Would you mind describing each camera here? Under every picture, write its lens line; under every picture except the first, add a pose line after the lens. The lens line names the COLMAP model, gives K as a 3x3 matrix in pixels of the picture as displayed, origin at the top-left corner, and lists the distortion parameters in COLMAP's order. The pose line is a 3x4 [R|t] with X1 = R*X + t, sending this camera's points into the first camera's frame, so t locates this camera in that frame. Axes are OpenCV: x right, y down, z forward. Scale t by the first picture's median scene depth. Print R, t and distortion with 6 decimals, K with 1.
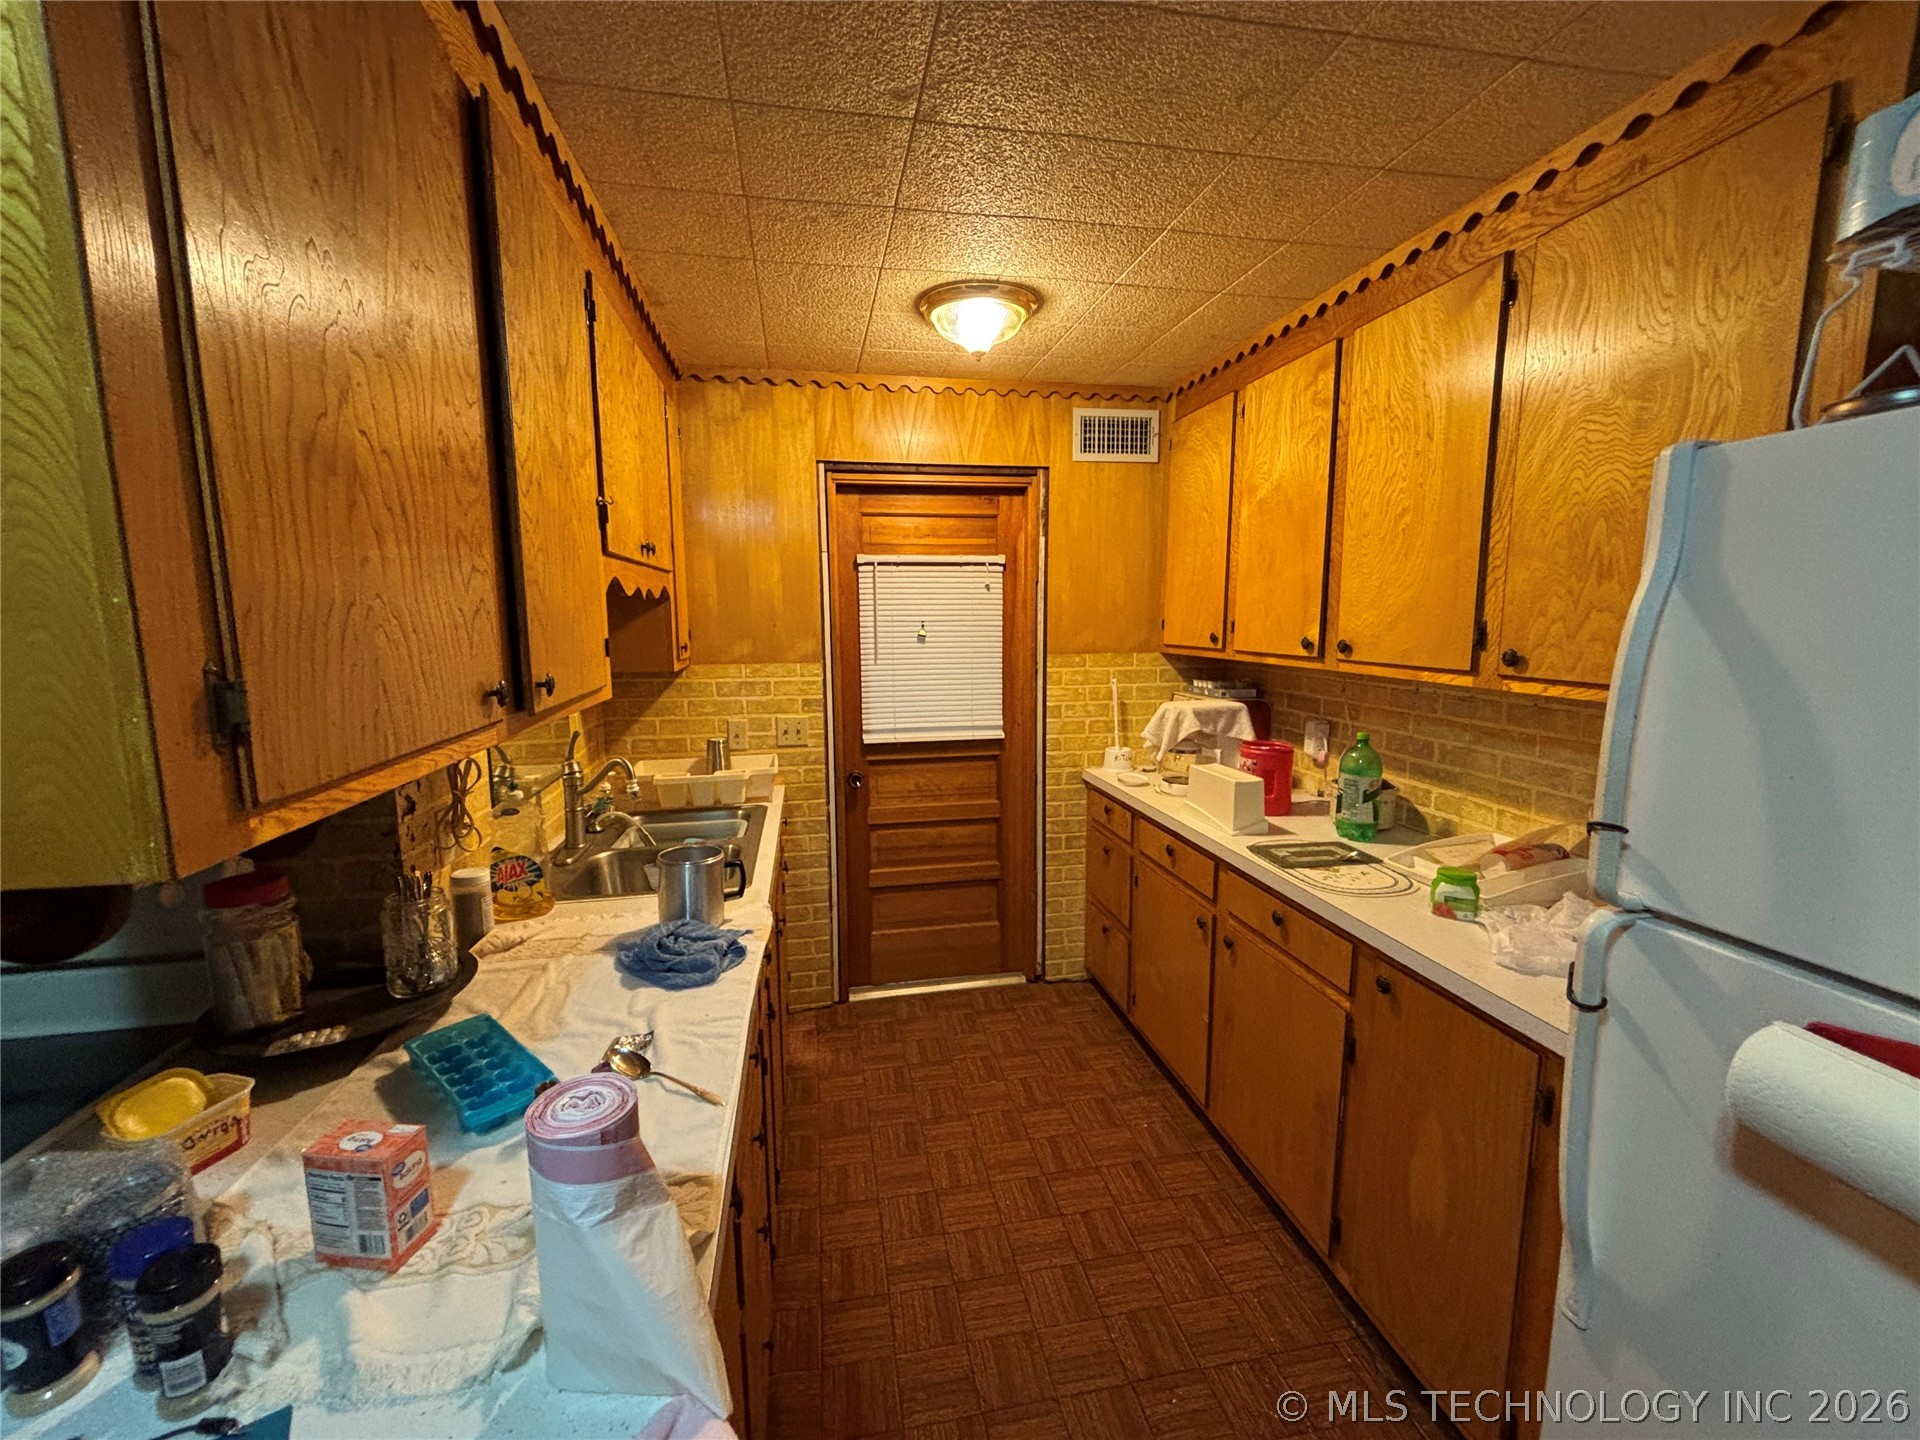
lens RADIAL K [[771.9, 0, 941.0], [0, 771.9, 714.1], [0, 0, 1]] dist [0.003352, -0.001407]
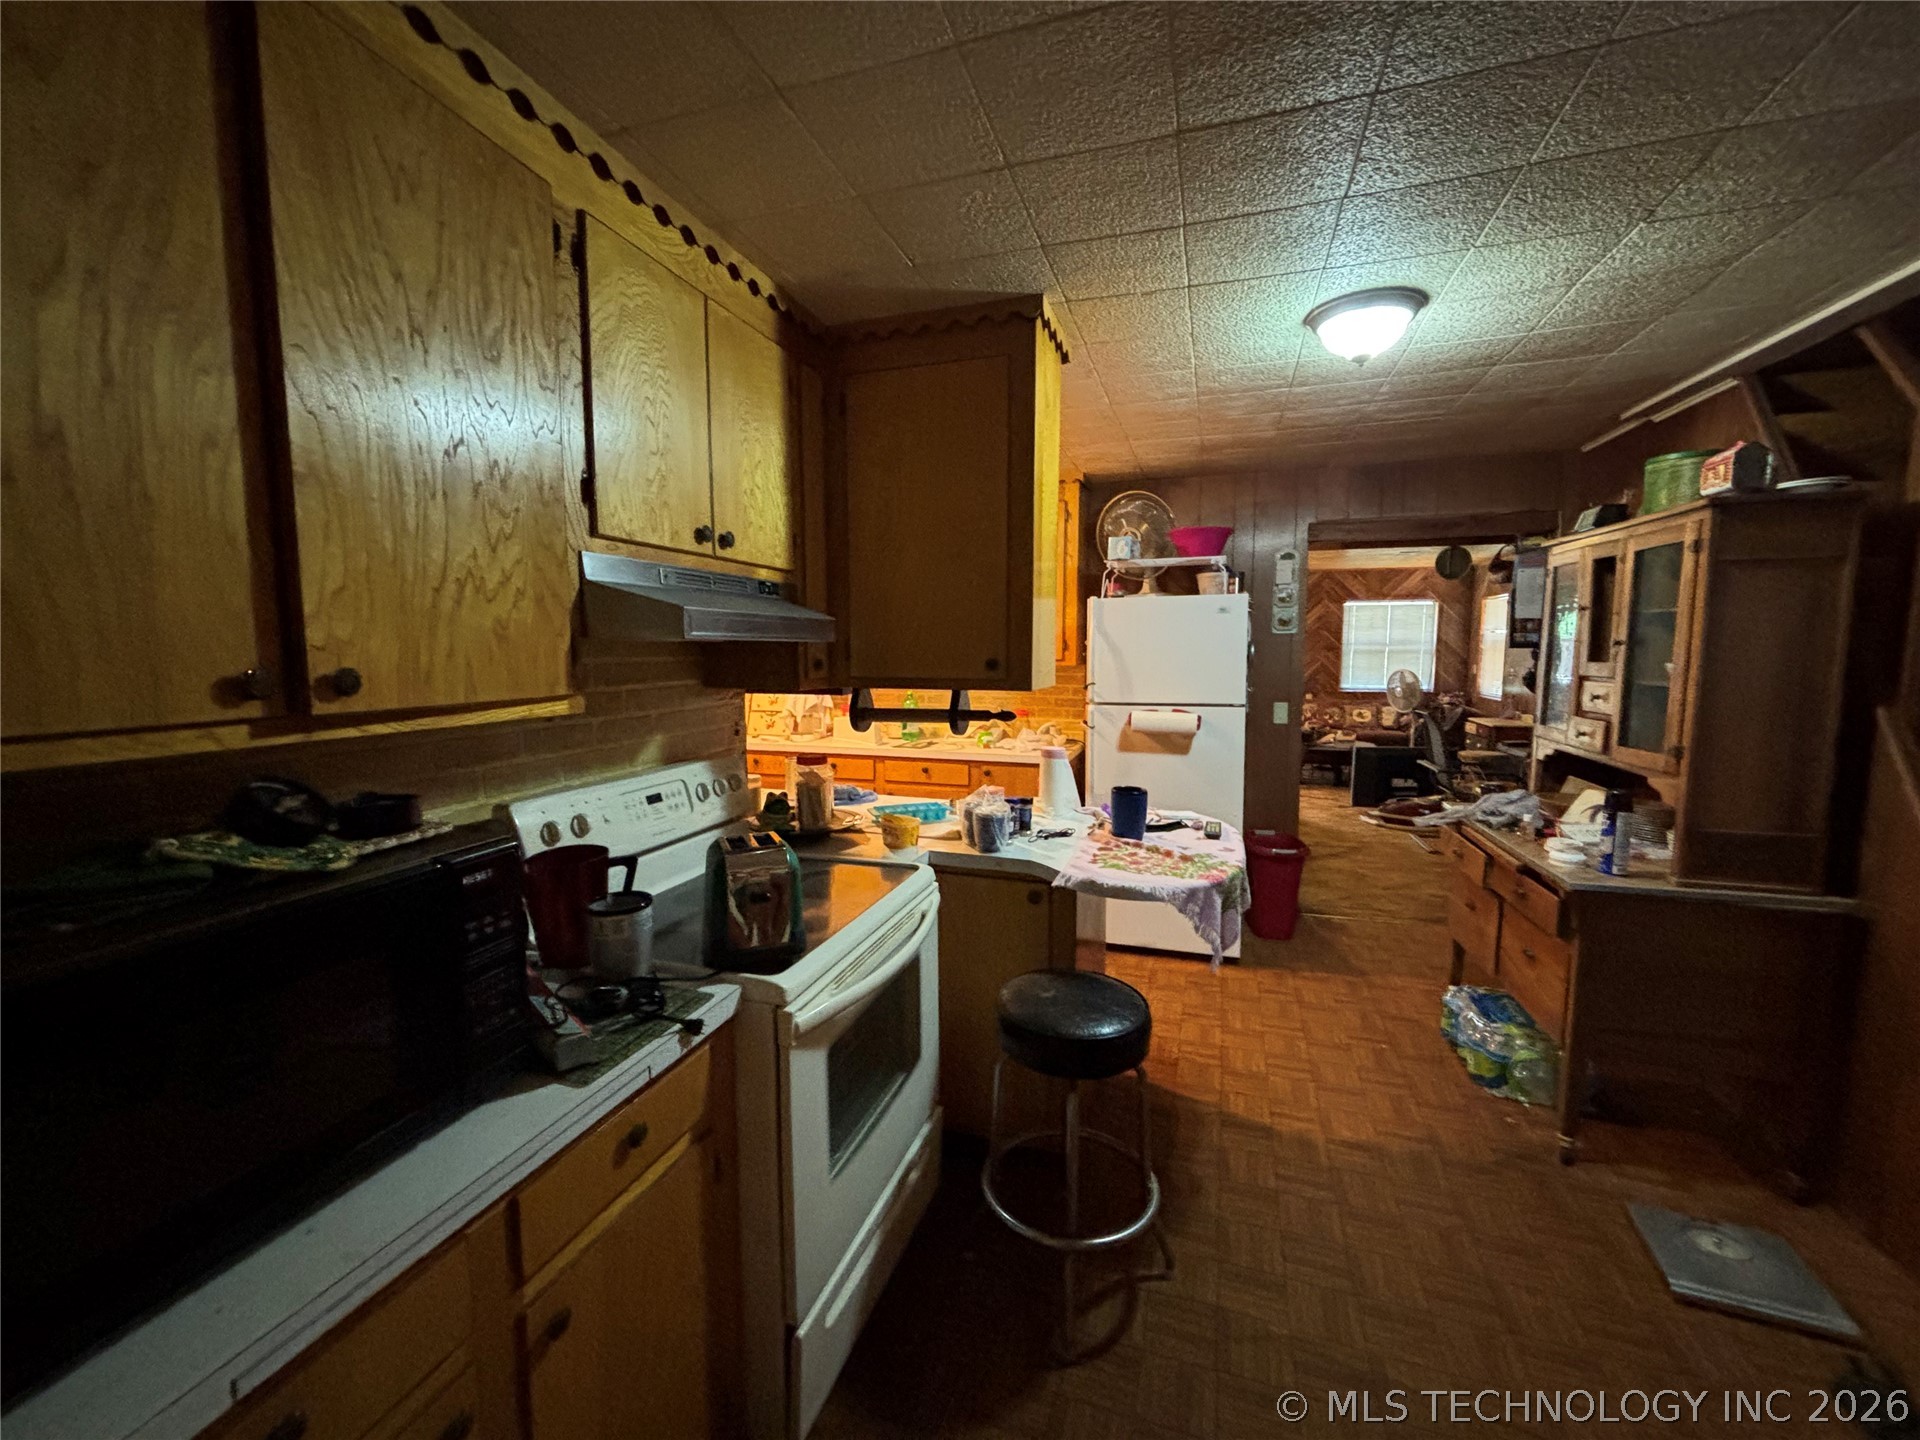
lens RADIAL K [[771.9, 0, 956.3], [0, 771.9, 718.6], [0, 0, 1]] dist [0.003352, -0.001407]
pose [[0.474102, -0.071312, 0.877577, -1.415743], [0.111937, 0.993509, 0.020260, 0.076120], [-0.873326, 0.088628, 0.479007, -0.157894]]
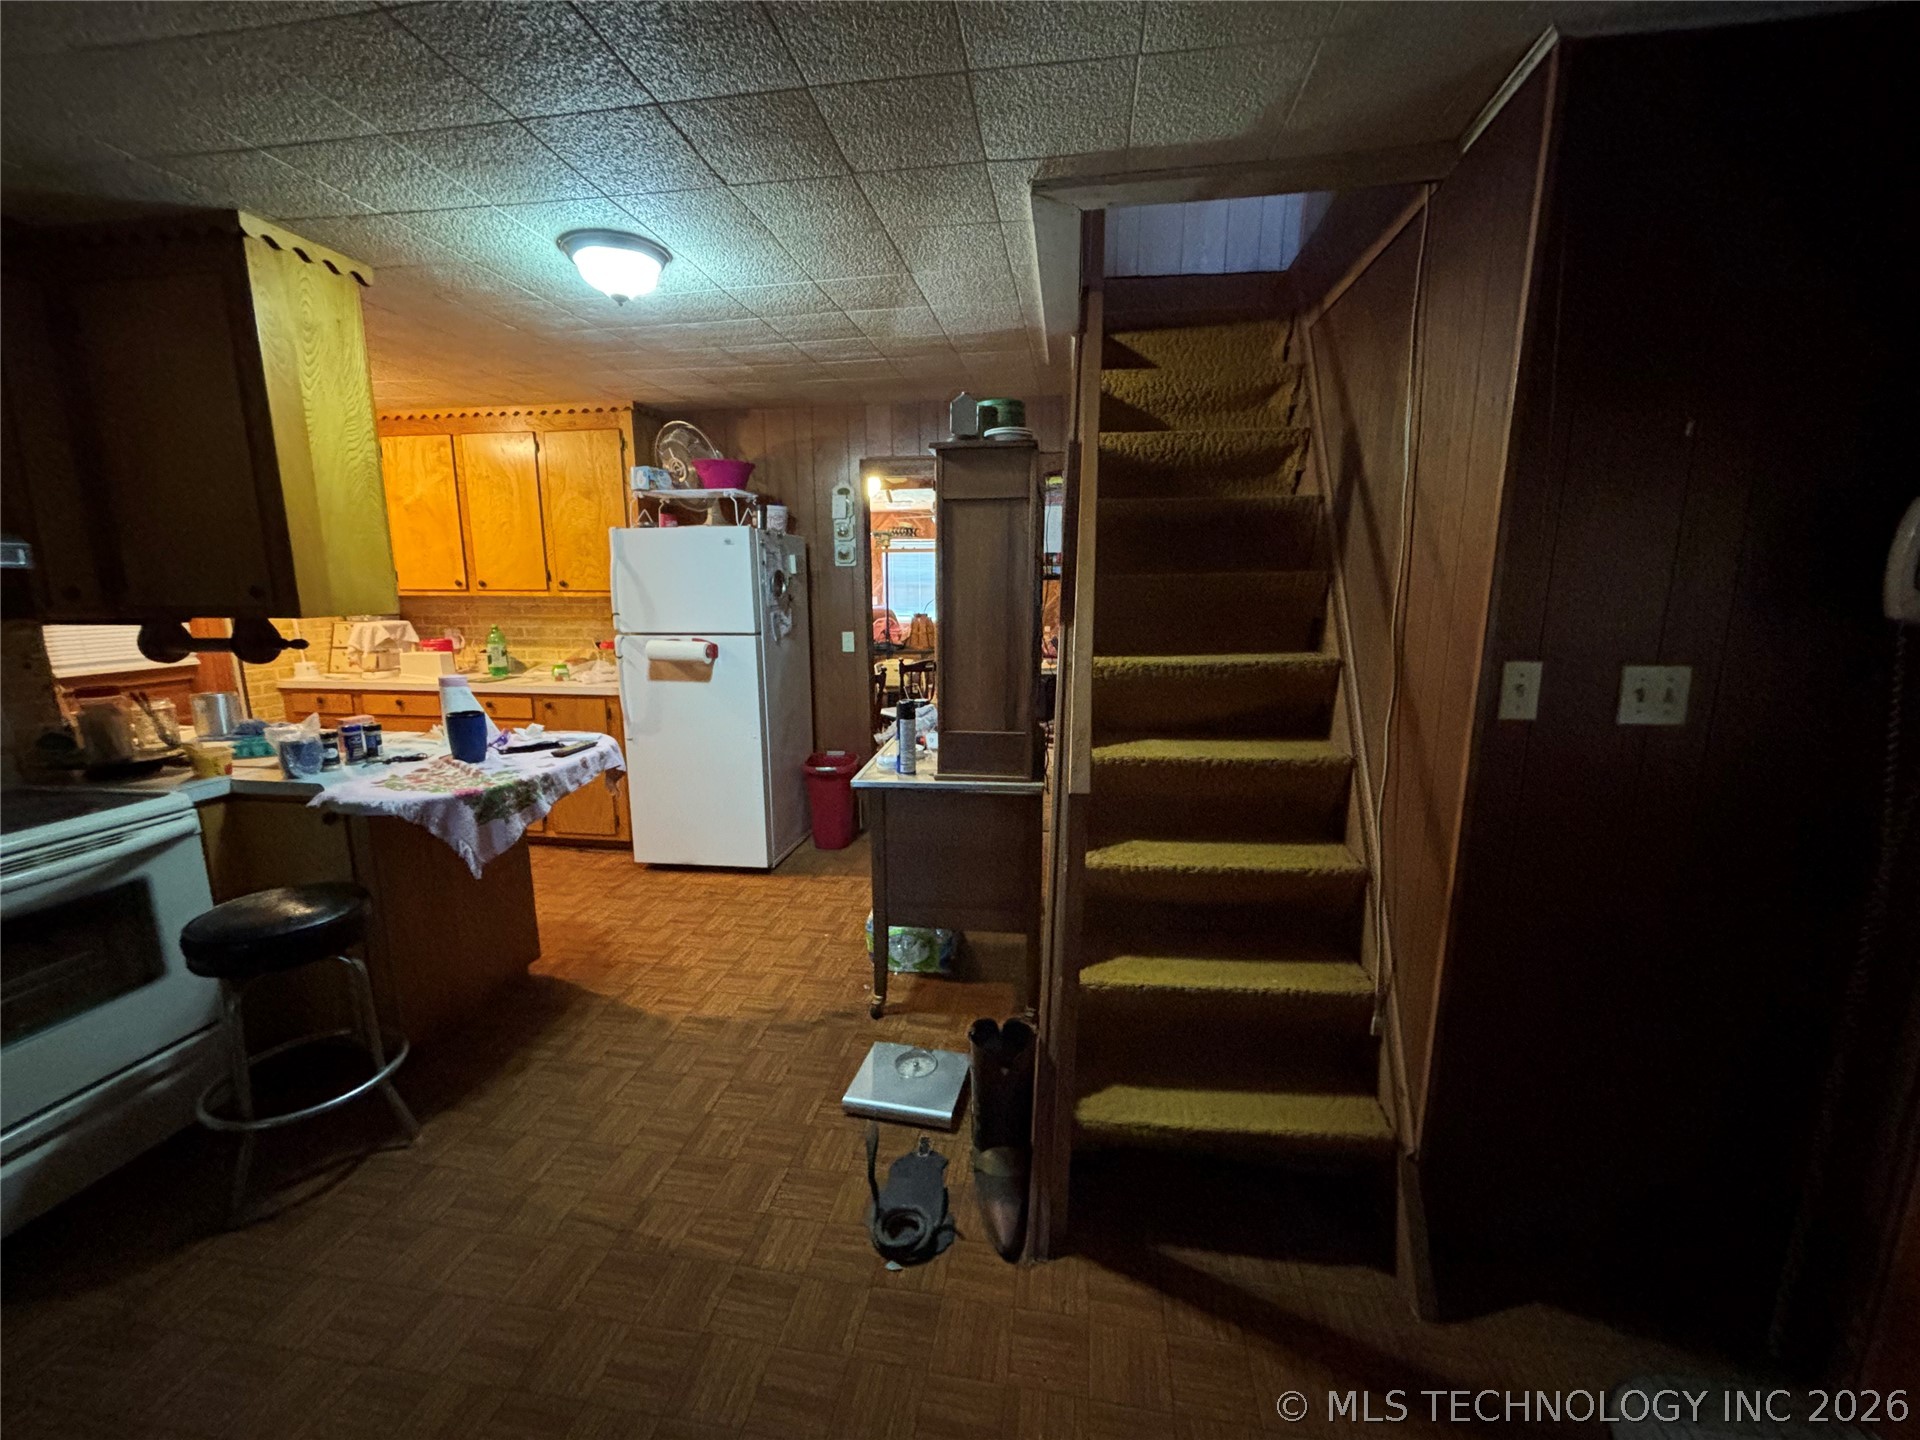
lens RADIAL K [[771.9, 0, 953.2], [0, 771.9, 718.5], [0, 0, 1]] dist [0.003352, -0.001407]
pose [[0.318881, -0.155560, 0.934942, -1.172661], [0.123830, 0.984822, 0.121625, 0.190923], [-0.939671, 0.076990, 0.333304, -0.951180]]
